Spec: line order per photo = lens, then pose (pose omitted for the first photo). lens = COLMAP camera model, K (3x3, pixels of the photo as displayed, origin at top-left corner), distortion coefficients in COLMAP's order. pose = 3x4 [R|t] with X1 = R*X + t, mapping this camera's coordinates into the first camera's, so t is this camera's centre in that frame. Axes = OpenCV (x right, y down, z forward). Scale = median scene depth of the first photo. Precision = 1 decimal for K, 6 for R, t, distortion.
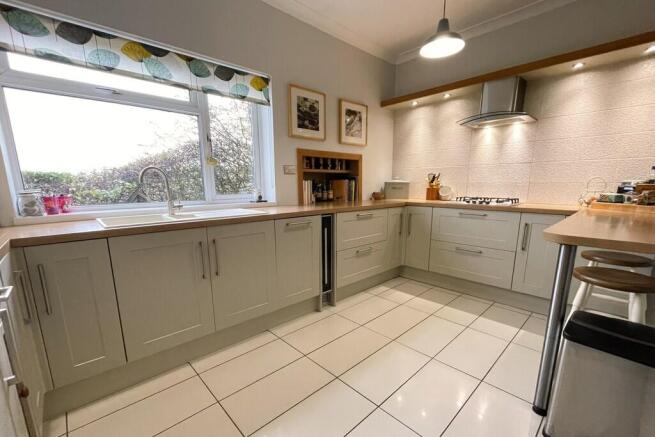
lens RADIAL K [[292.6, 0, 333.8], [0, 292.6, 236.4], [0, 0, 1]] dist [0.014524, -0.000634]
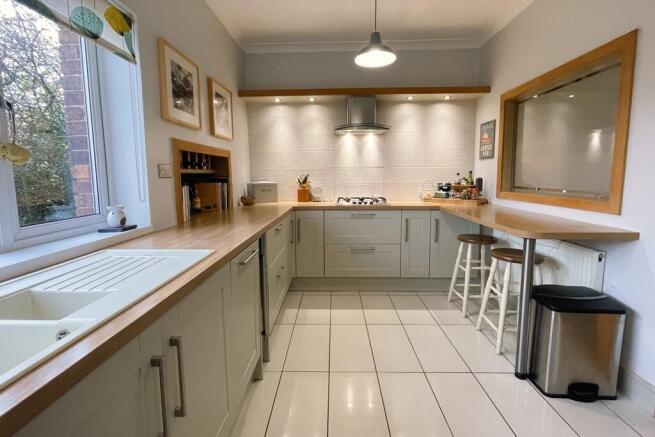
lens RADIAL K [[292.6, 0, 333.6], [0, 292.6, 204.3], [0, 0, 1]] dist [0.014524, -0.000634]
pose [[0.707690, -0.069789, 0.703068, -0.335316], [0.129343, 0.991089, -0.031814, -0.089409], [-0.694583, 0.113451, 0.710411, 0.308033]]
